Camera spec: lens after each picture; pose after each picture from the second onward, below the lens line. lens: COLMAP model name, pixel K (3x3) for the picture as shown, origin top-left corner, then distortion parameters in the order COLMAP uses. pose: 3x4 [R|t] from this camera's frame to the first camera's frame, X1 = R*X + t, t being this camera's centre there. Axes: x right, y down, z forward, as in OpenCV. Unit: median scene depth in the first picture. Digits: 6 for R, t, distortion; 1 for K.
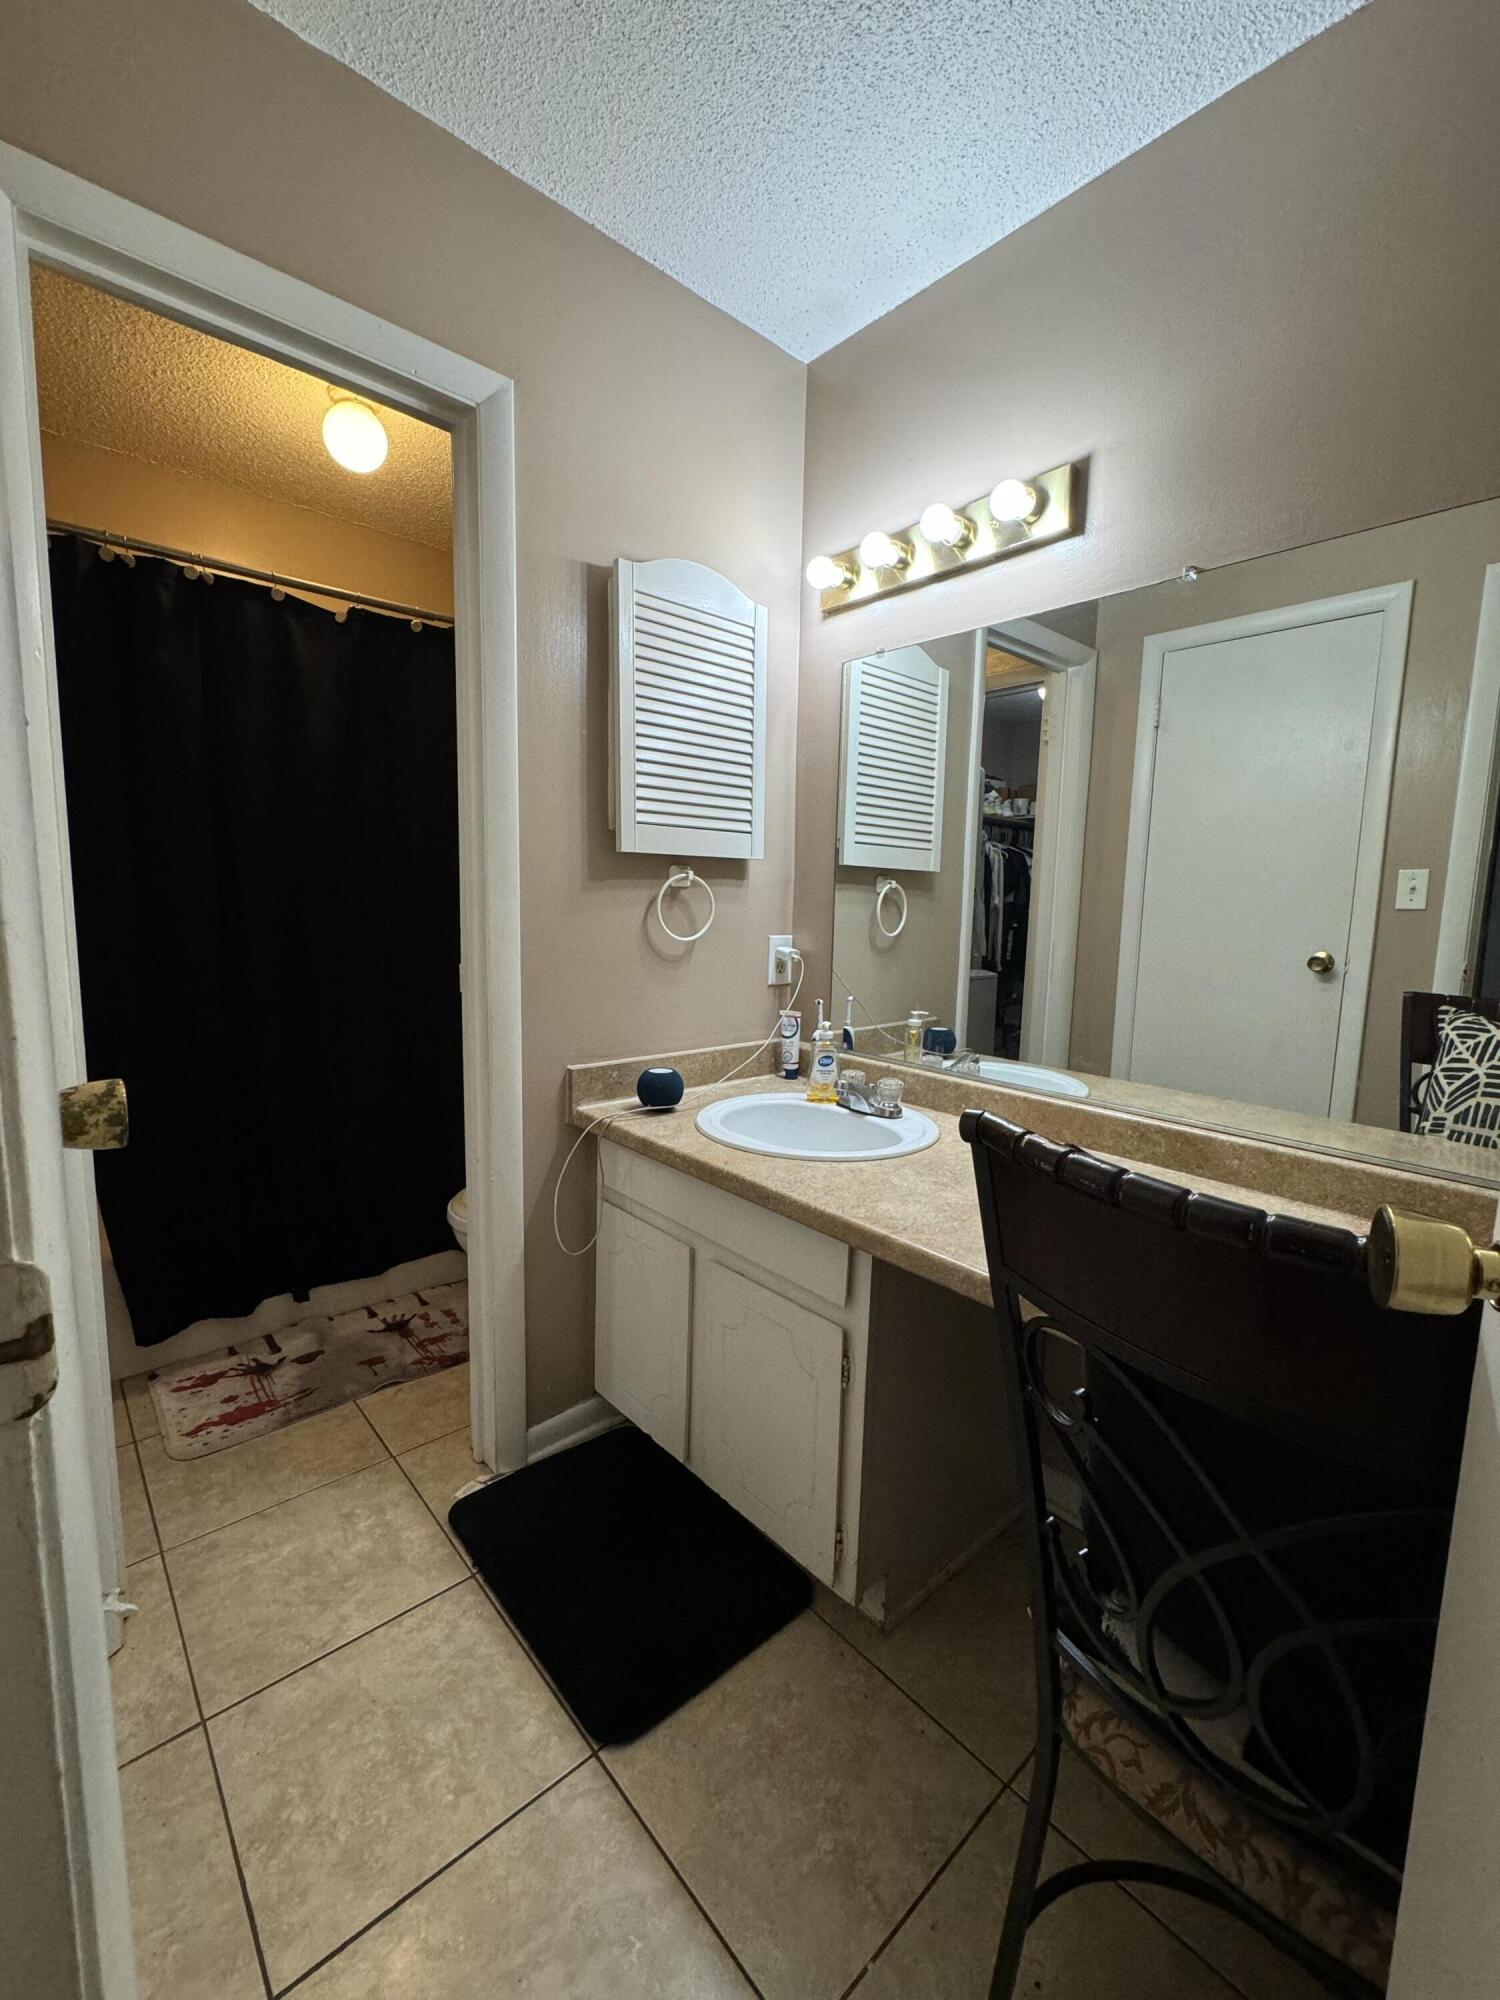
lens RADIAL K [[817.1, 0, 747.4], [0, 817.1, 998.6], [0, 0, 1]] dist [-0.000453, 0.000273]
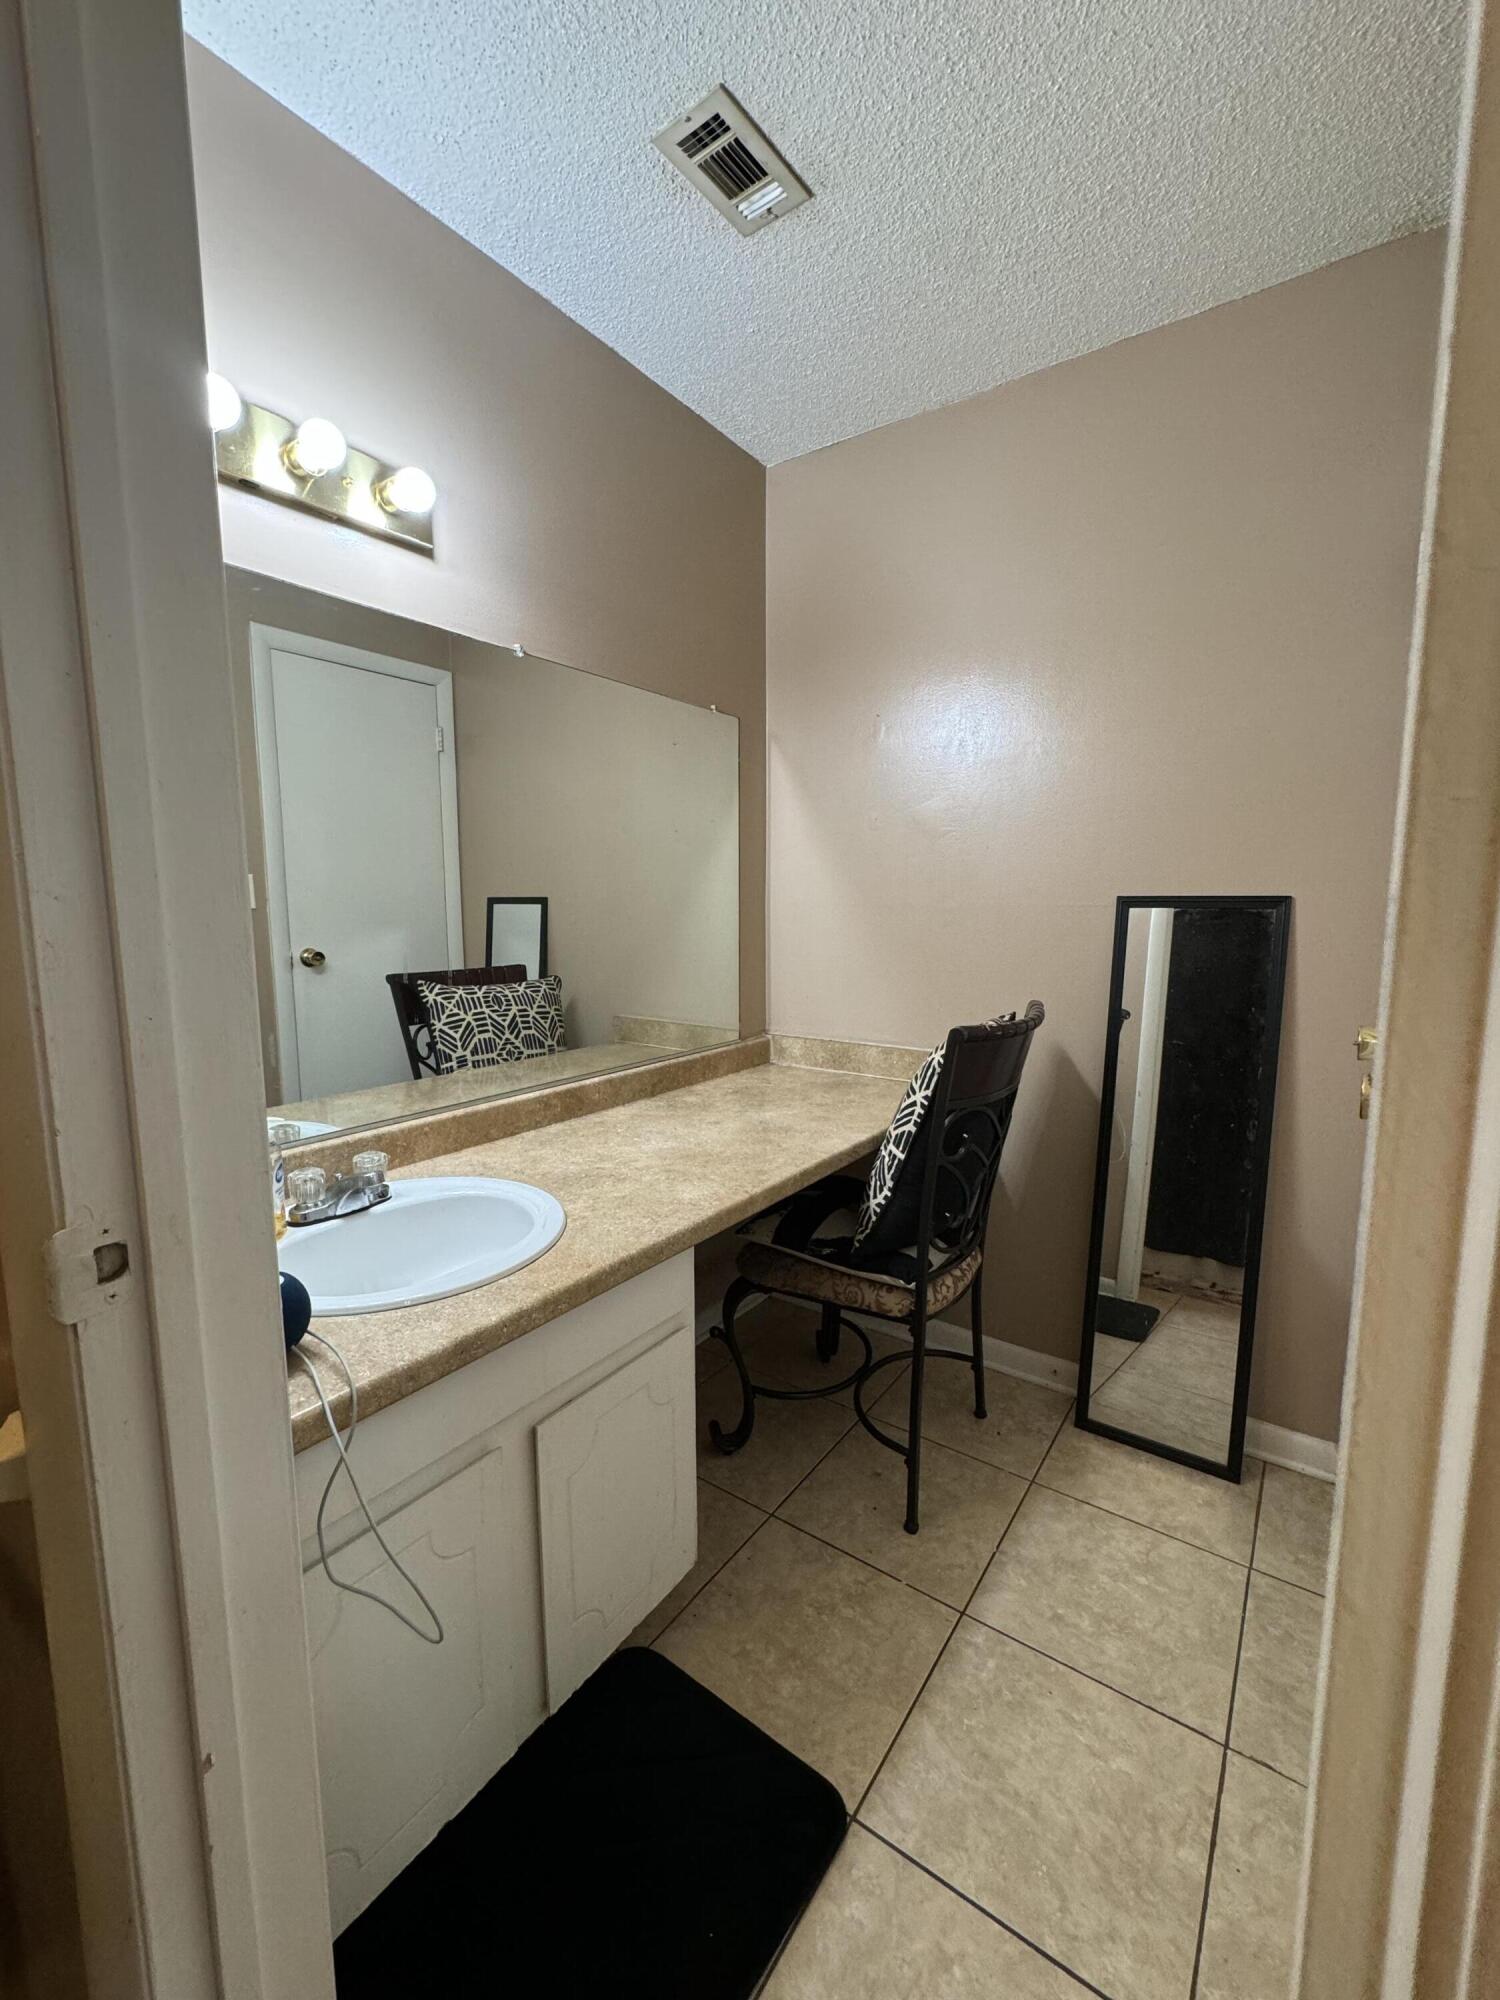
lens RADIAL K [[817.1, 0, 752.5], [0, 817.1, 1001.2], [0, 0, 1]] dist [-0.000453, 0.000273]
pose [[-0.208080, -0.145523, 0.967226, -0.654231], [0.118414, 0.977849, 0.172596, -0.140357], [-0.970918, 0.150447, -0.186238, 0.785138]]
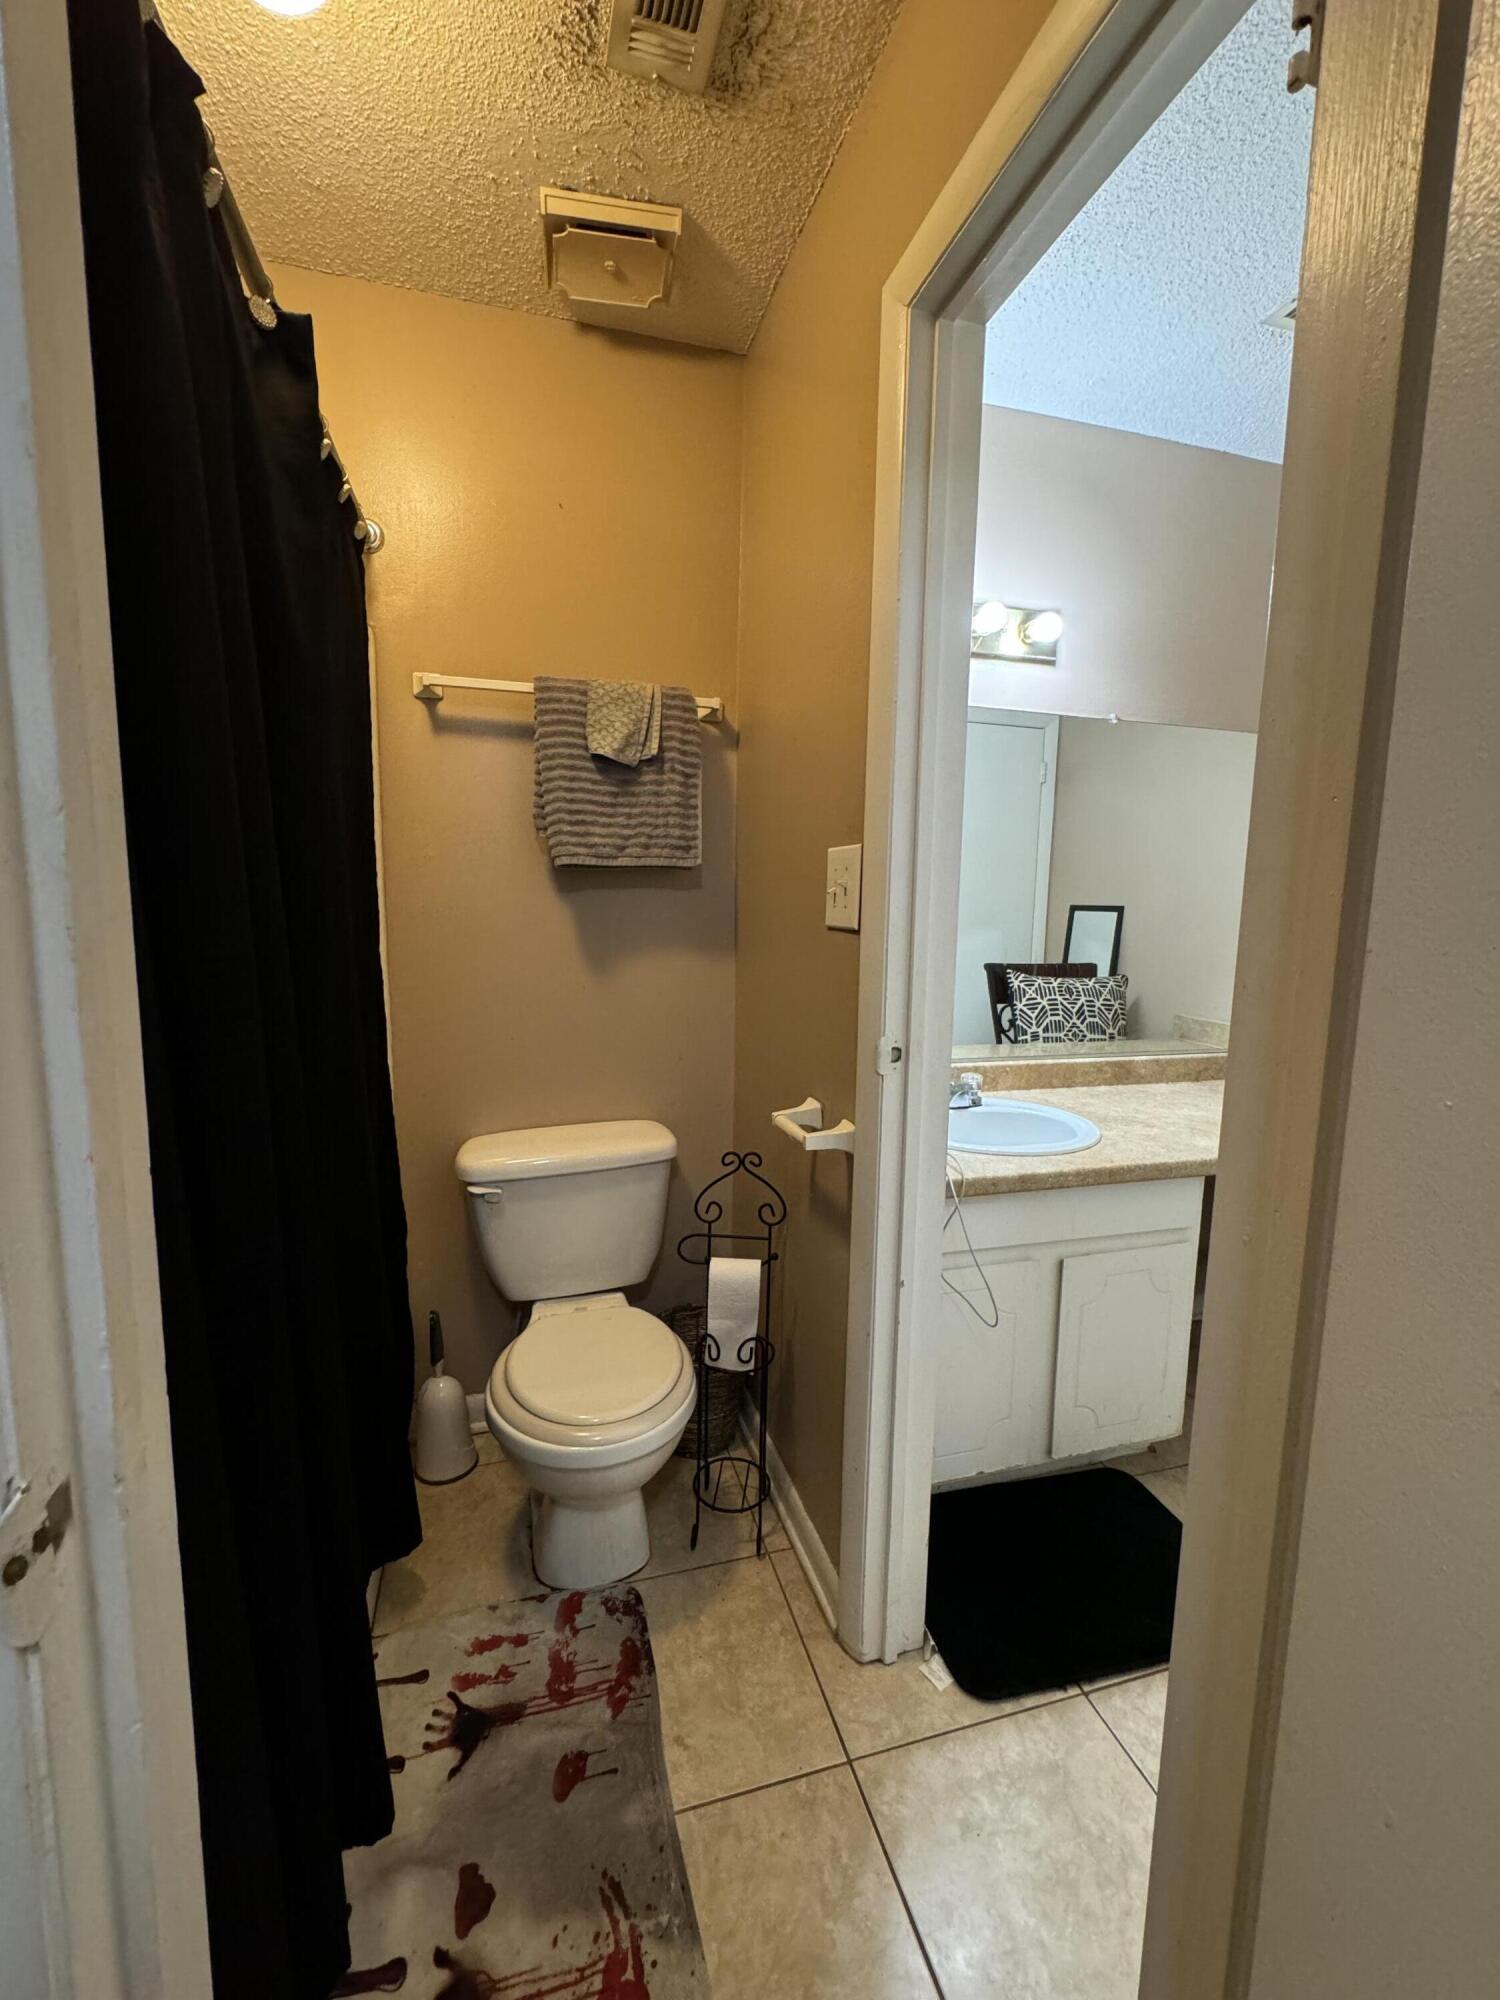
lens RADIAL K [[817.1, 0, 757.4], [0, 817.1, 995.9], [0, 0, 1]] dist [-0.000453, 0.000273]
pose [[0.450464, -0.122369, 0.884369, -1.033744], [0.103739, 0.991027, 0.084286, -0.151252], [-0.886747, 0.053776, 0.459117, 0.740789]]
